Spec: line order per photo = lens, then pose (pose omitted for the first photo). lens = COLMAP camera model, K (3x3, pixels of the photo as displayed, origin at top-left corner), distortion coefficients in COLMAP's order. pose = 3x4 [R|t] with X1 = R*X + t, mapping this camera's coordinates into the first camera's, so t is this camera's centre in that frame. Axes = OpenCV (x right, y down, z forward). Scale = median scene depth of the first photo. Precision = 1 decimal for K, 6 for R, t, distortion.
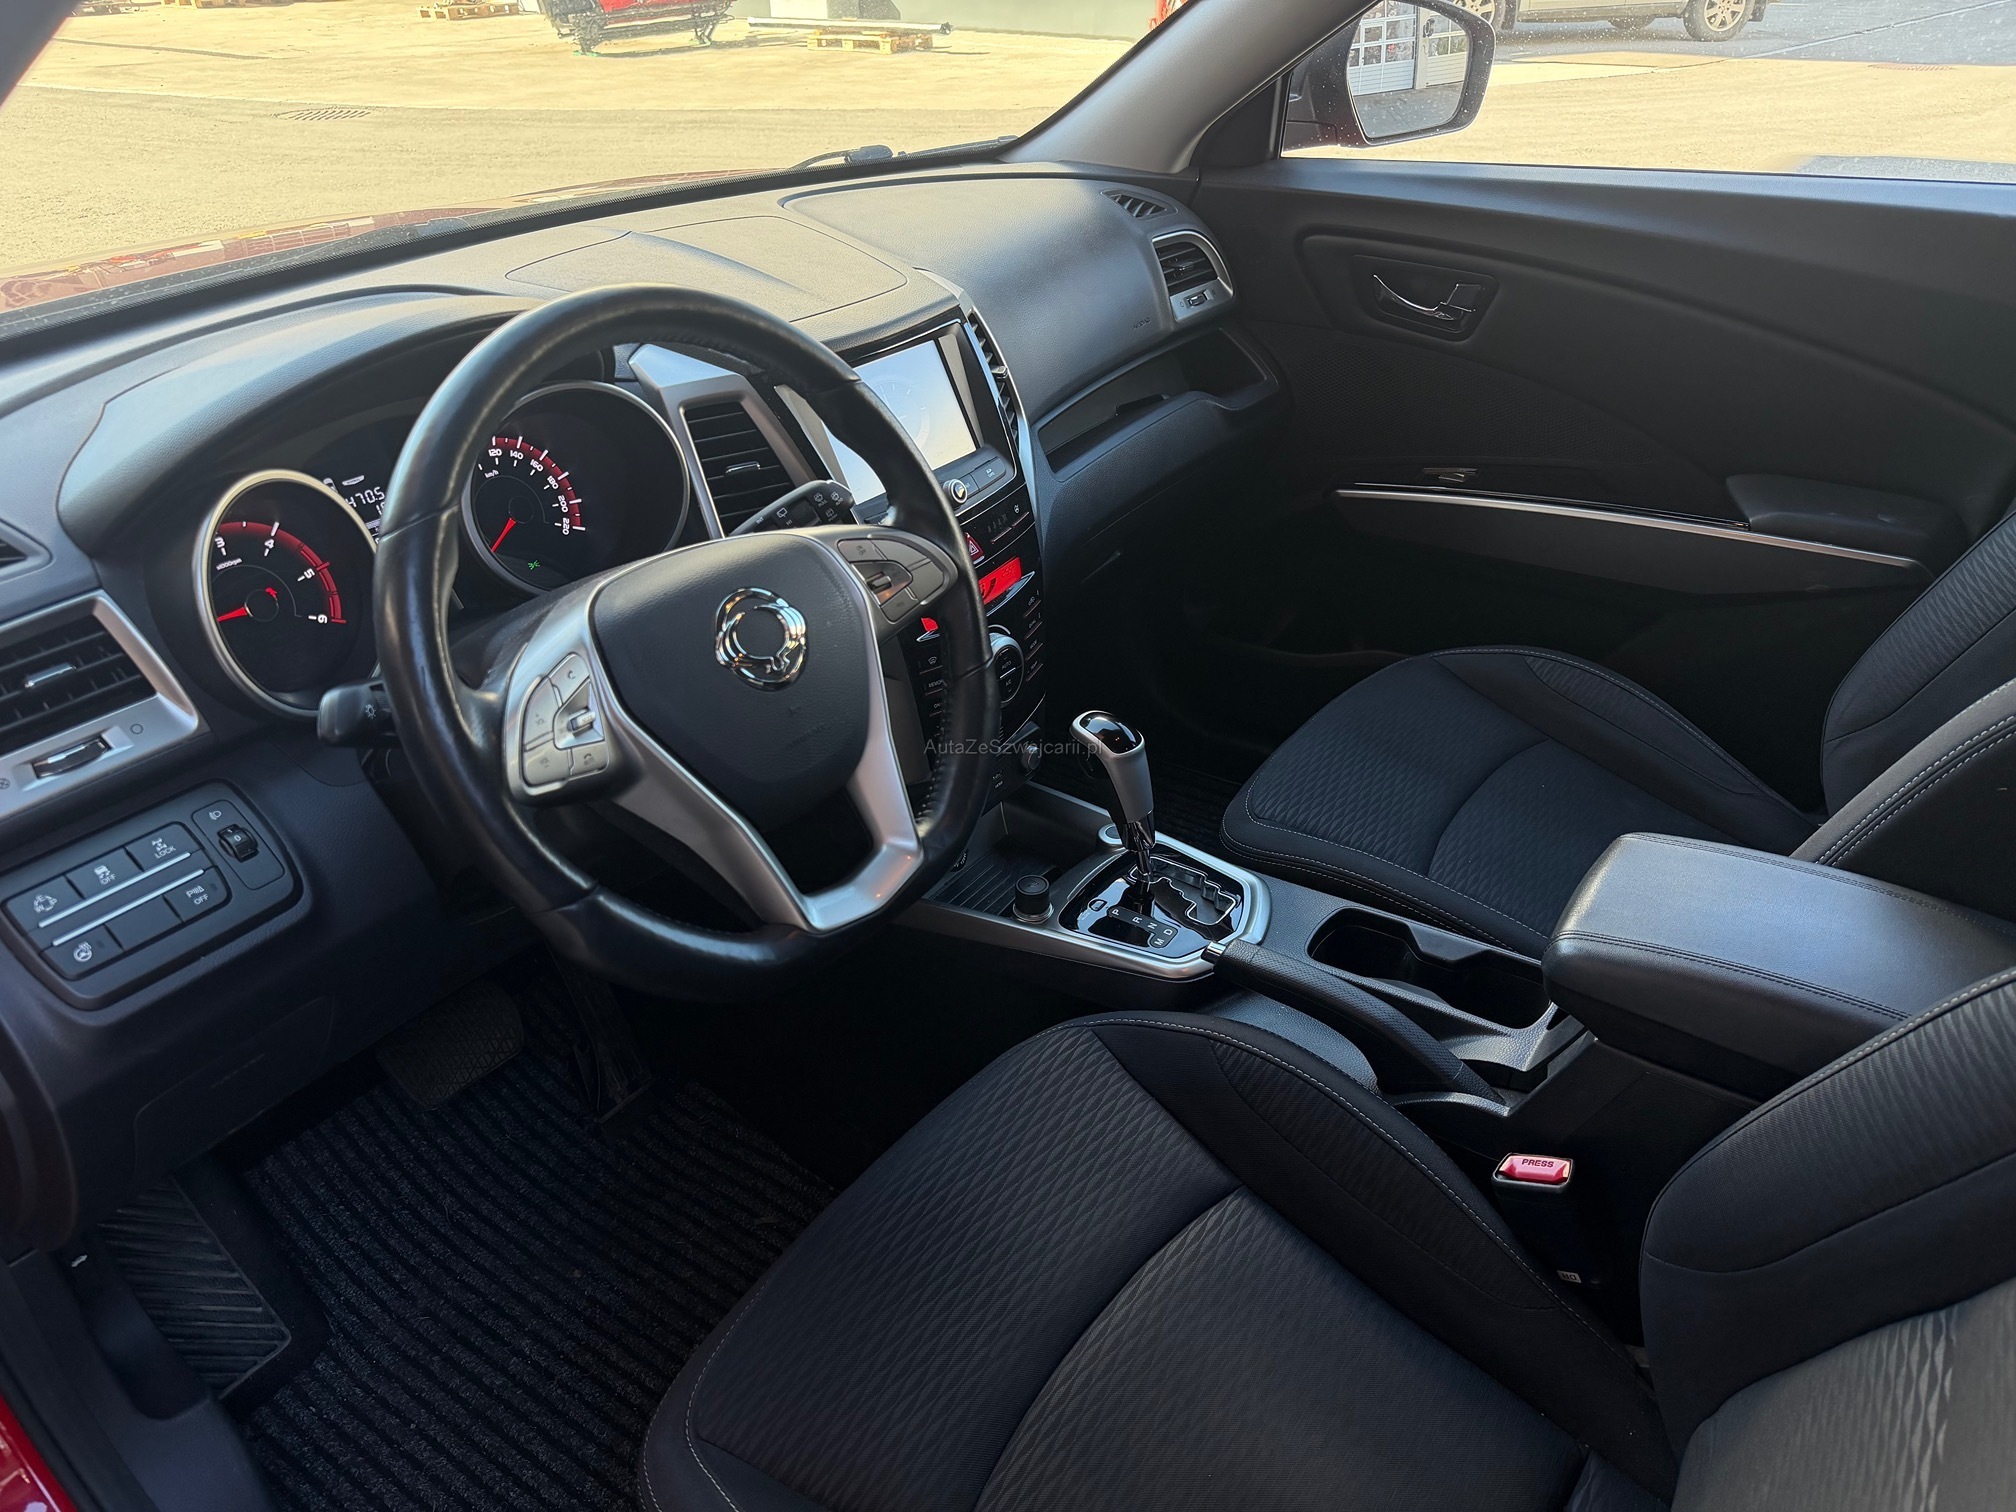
lens RADIAL K [[1415.1, 0, 996.3], [0, 1415.1, 764.6], [0, 0, 1]] dist [0.001590, -0.008051]
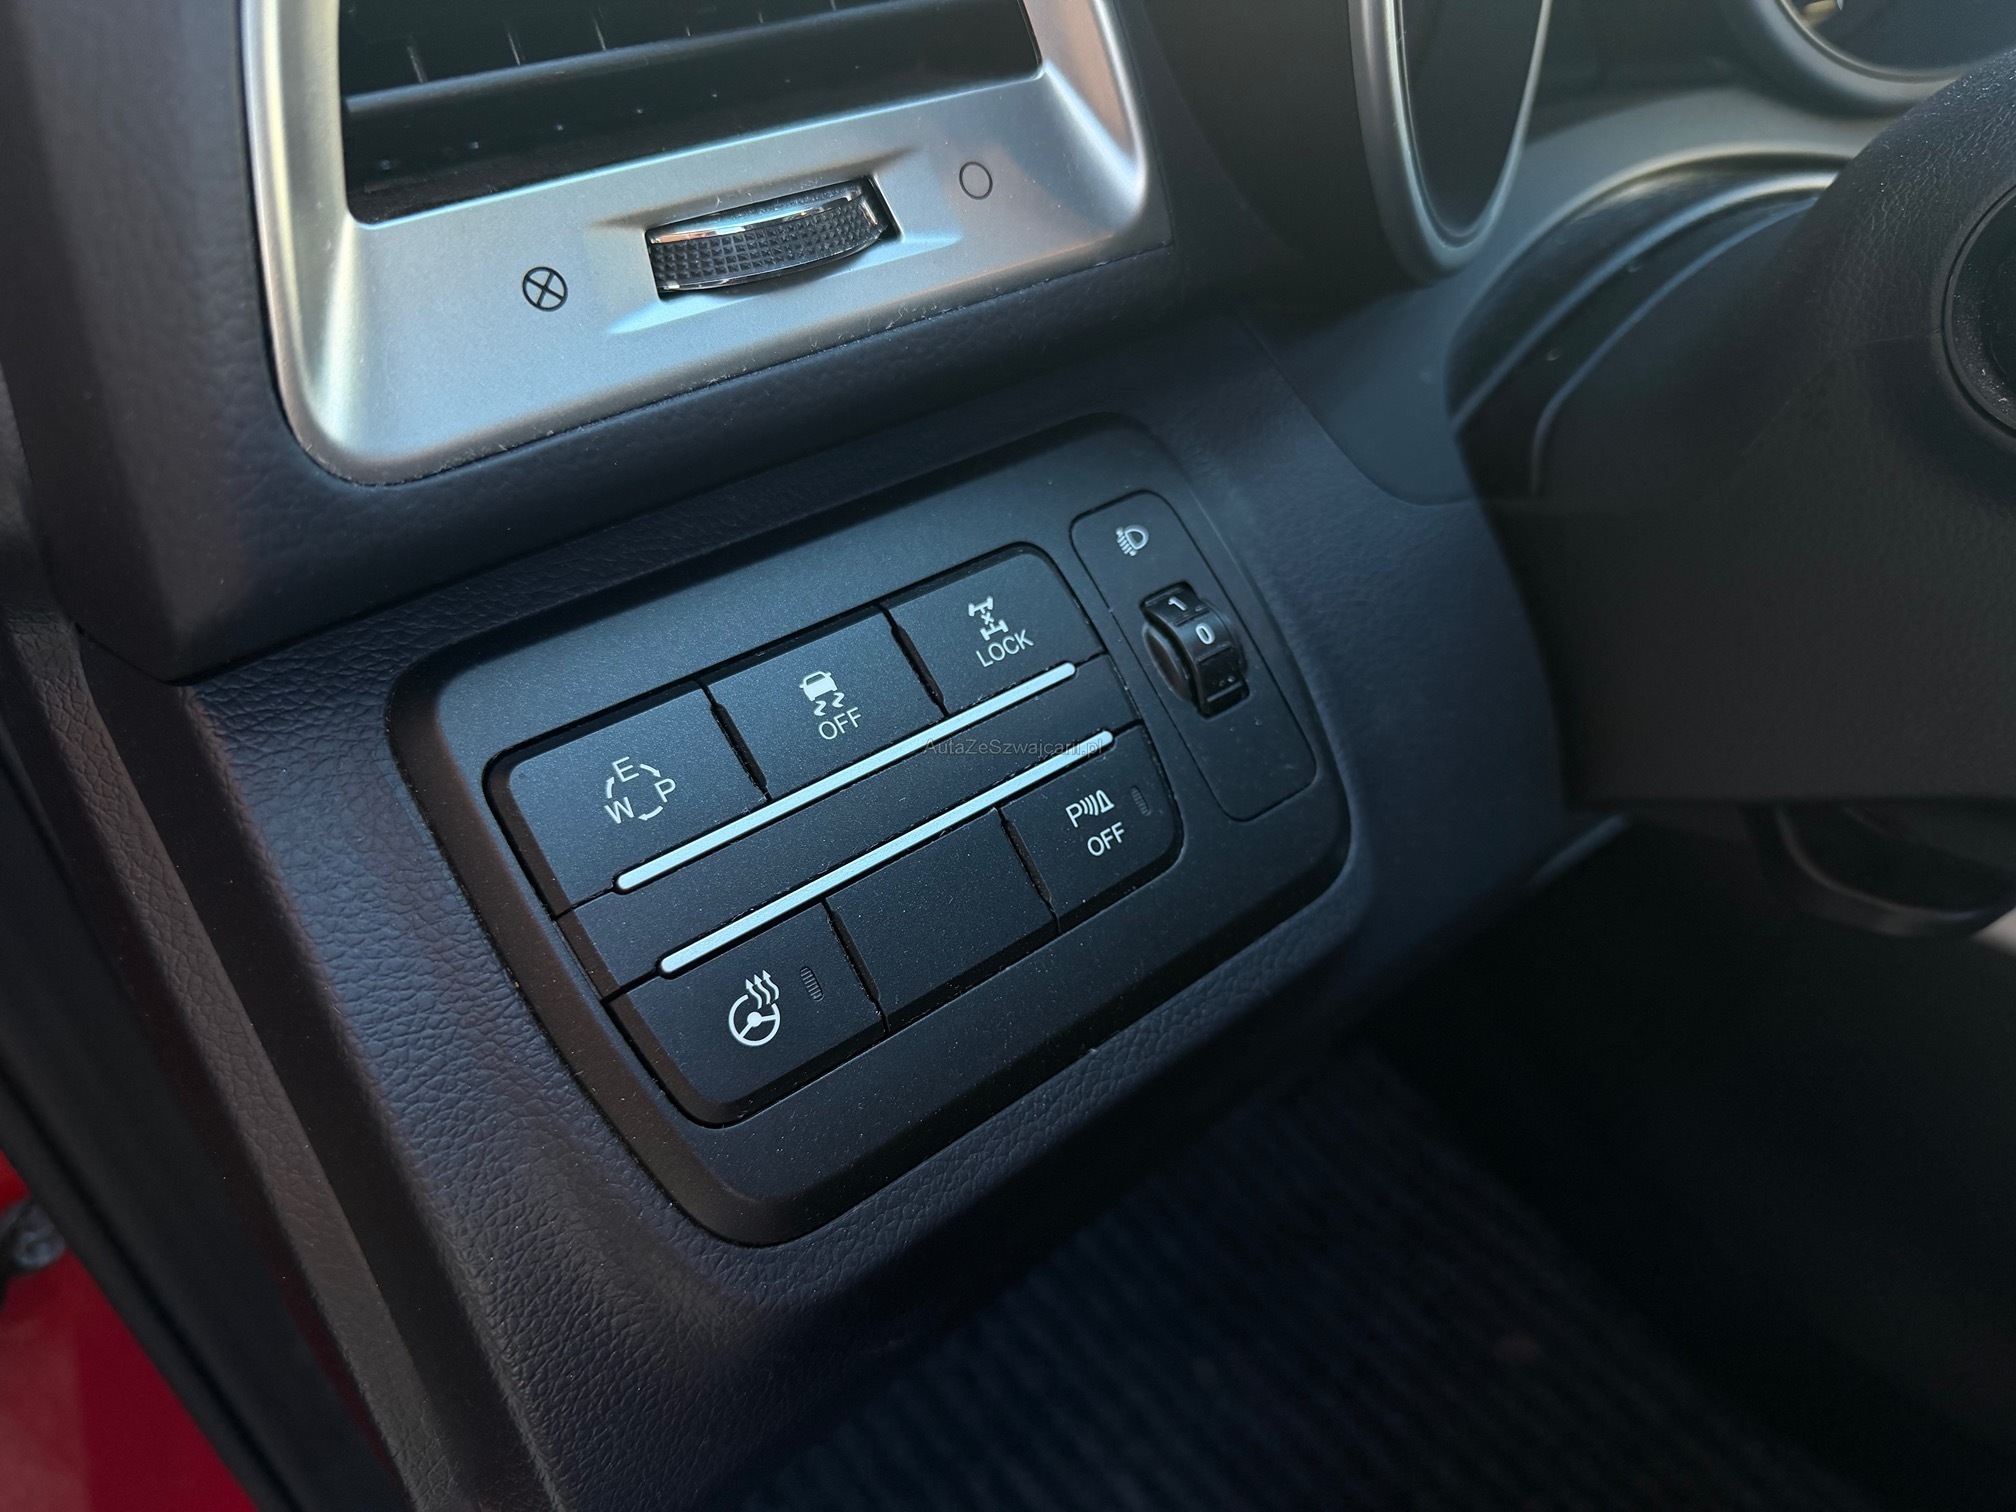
lens RADIAL K [[1415.1, 0, 996.3], [0, 1415.1, 764.6], [0, 0, 1]] dist [0.001590, -0.008051]
pose [[0.964376, 0.207334, -0.164289, -0.543196], [-0.175287, 0.965982, 0.190140, 0.031240], [0.198123, -0.154569, 0.967913, 0.729448]]
